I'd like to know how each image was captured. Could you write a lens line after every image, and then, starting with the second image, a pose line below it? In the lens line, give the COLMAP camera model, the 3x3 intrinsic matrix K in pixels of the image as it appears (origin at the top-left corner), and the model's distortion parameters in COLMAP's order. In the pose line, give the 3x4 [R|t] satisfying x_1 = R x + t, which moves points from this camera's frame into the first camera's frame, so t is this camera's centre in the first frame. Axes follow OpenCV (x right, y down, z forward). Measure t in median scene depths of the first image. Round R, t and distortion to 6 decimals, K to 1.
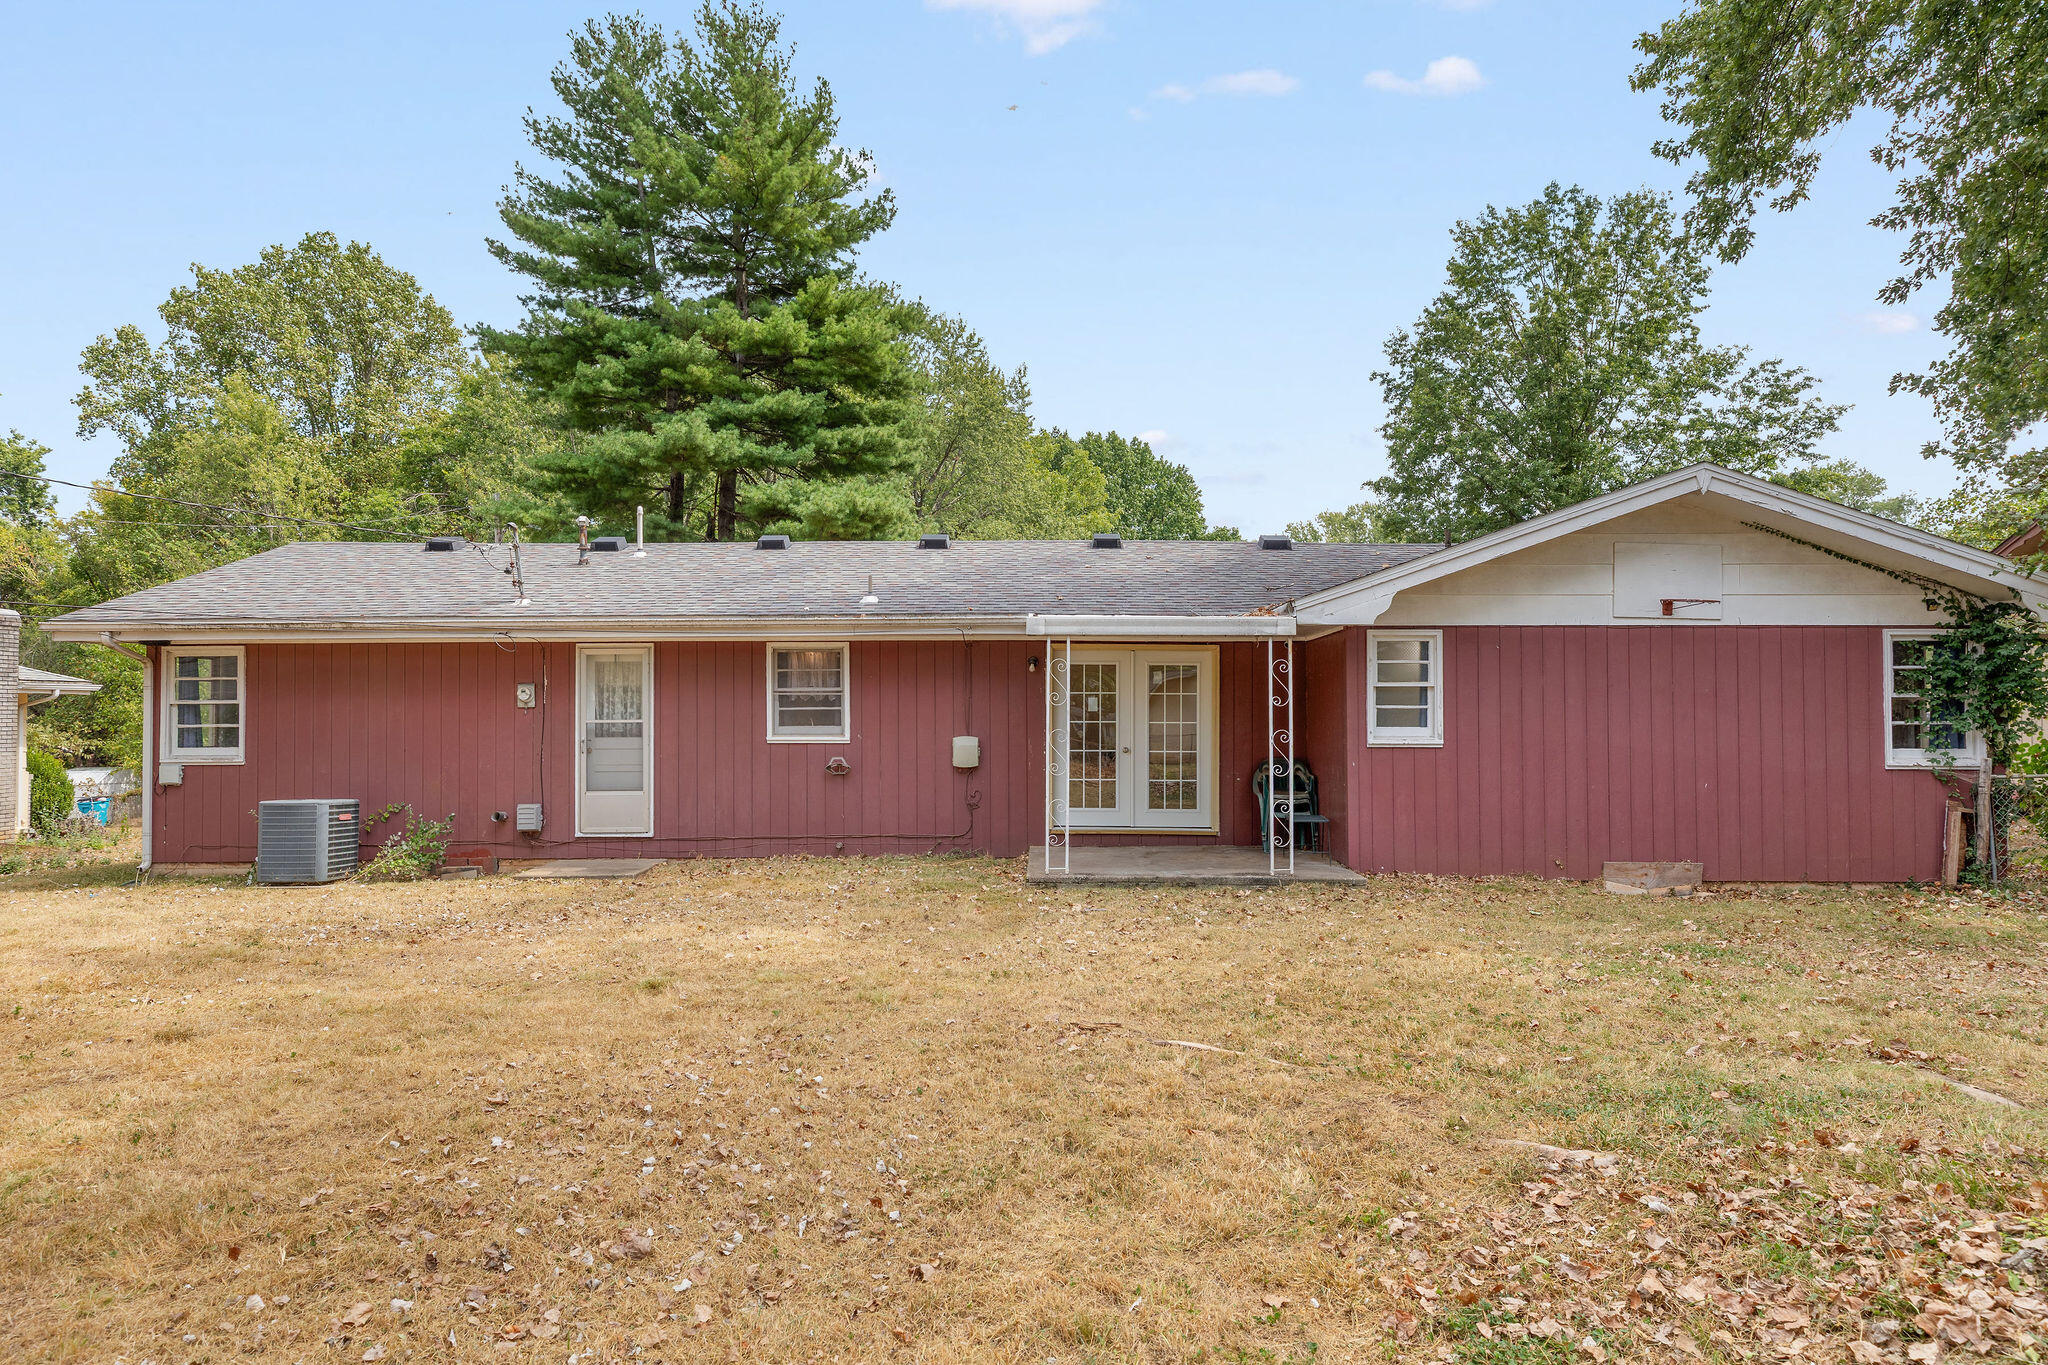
lens RADIAL K [[1176.4, 0, 1023.6], [0, 1176.4, 704.0], [0, 0, 1]] dist [0.004141, -0.000589]
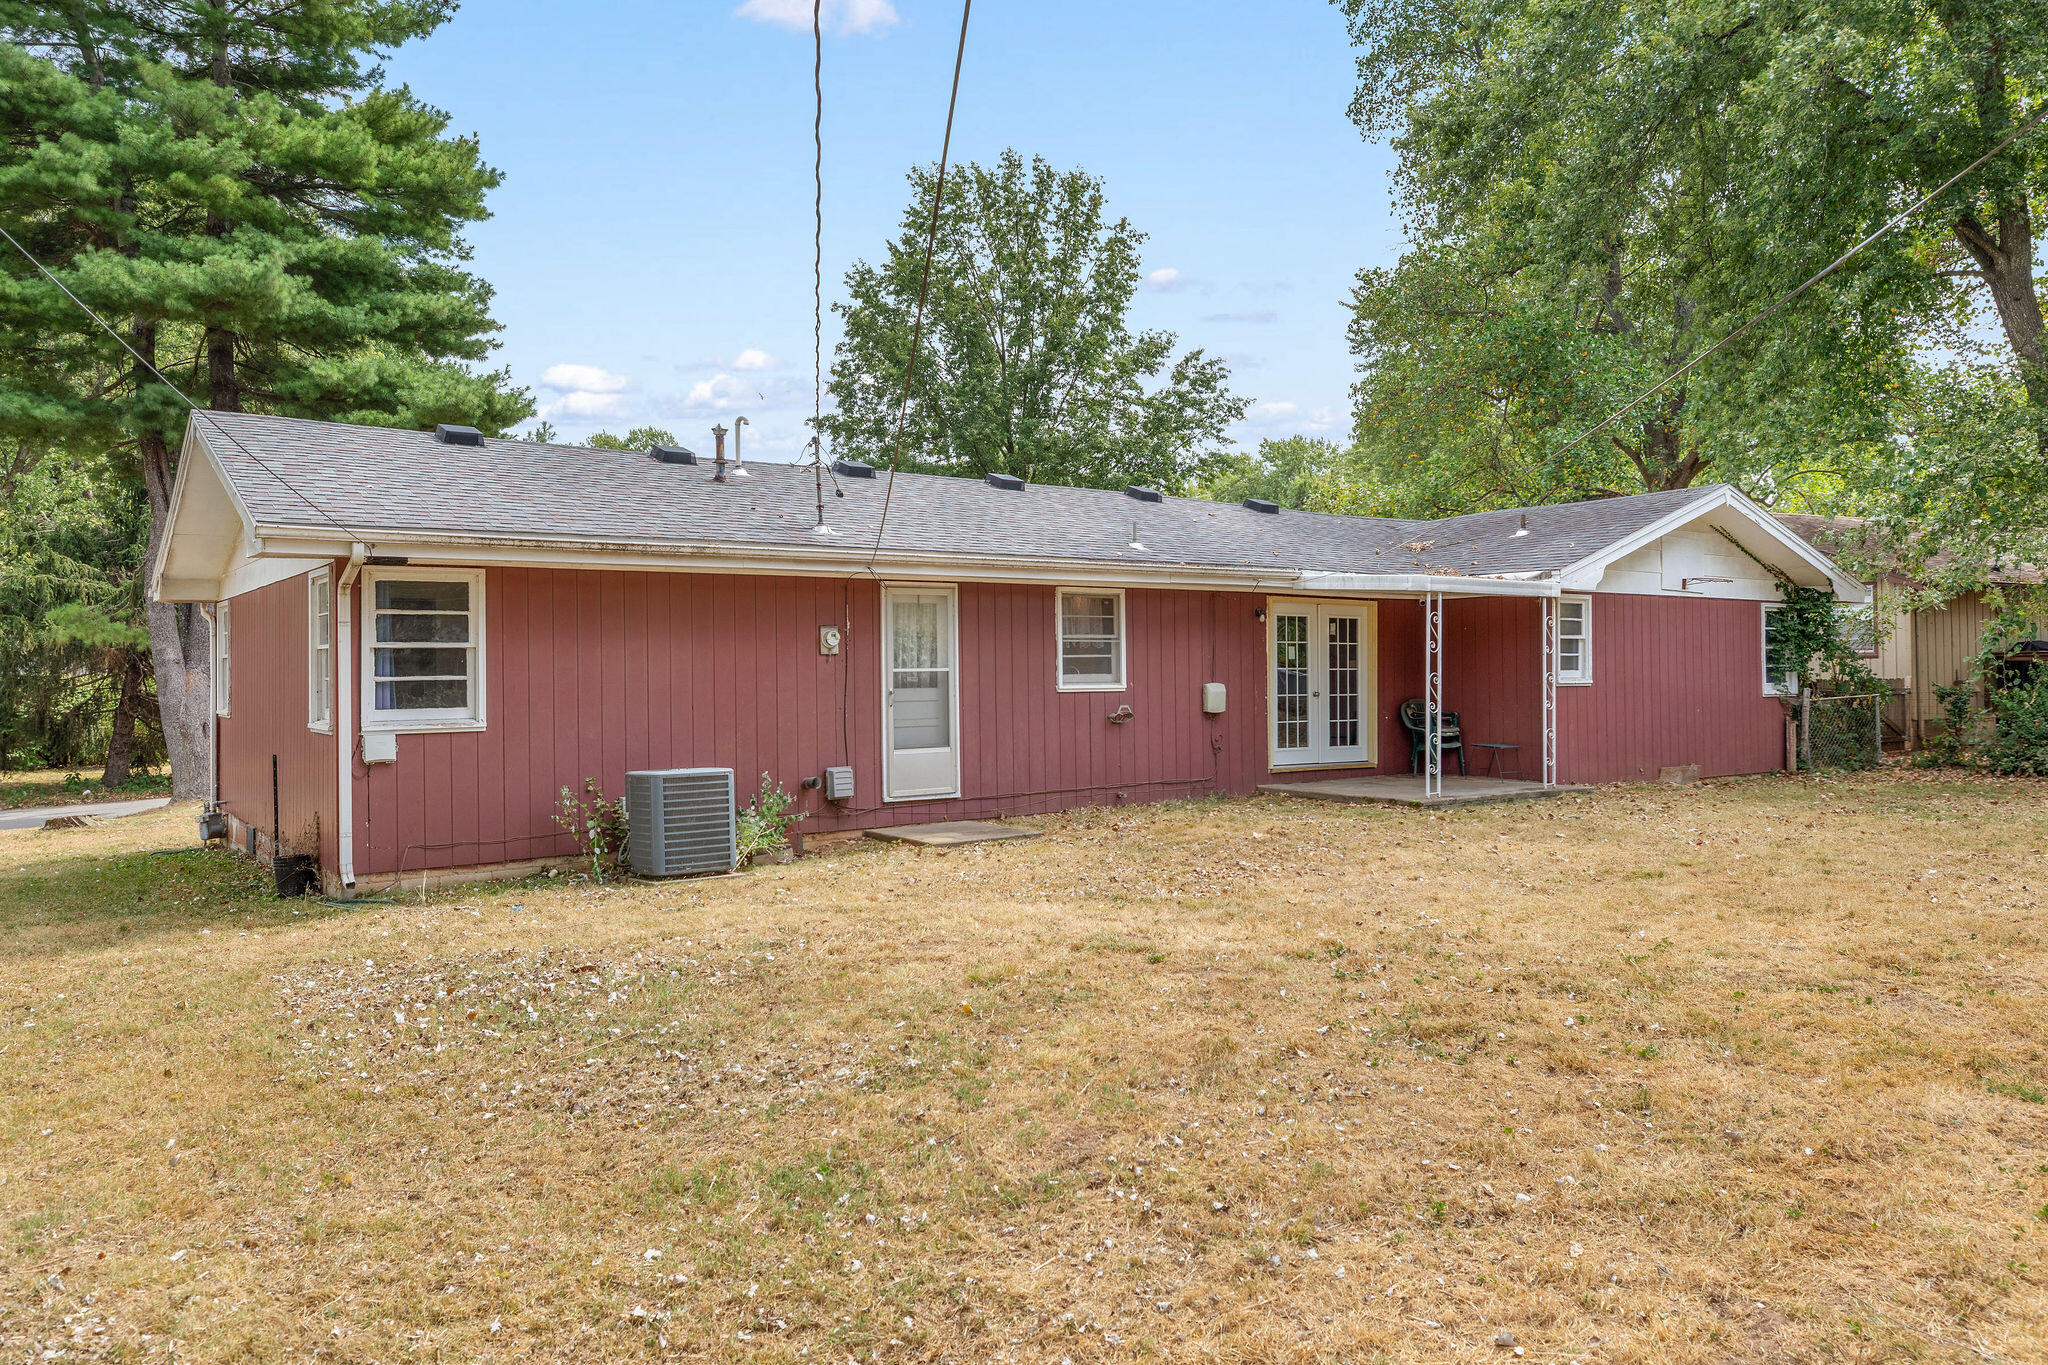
lens RADIAL K [[1372.9, 0, 1023.2], [0, 1372.9, 663.8], [0, 0, 1]] dist [-0.001469, 0.006140]
pose [[0.816404, -0.001459, 0.577479, -0.880659], [-0.000291, 0.999996, 0.002937, 0.007071], [-0.577481, -0.002566, 0.816400, 0.109677]]
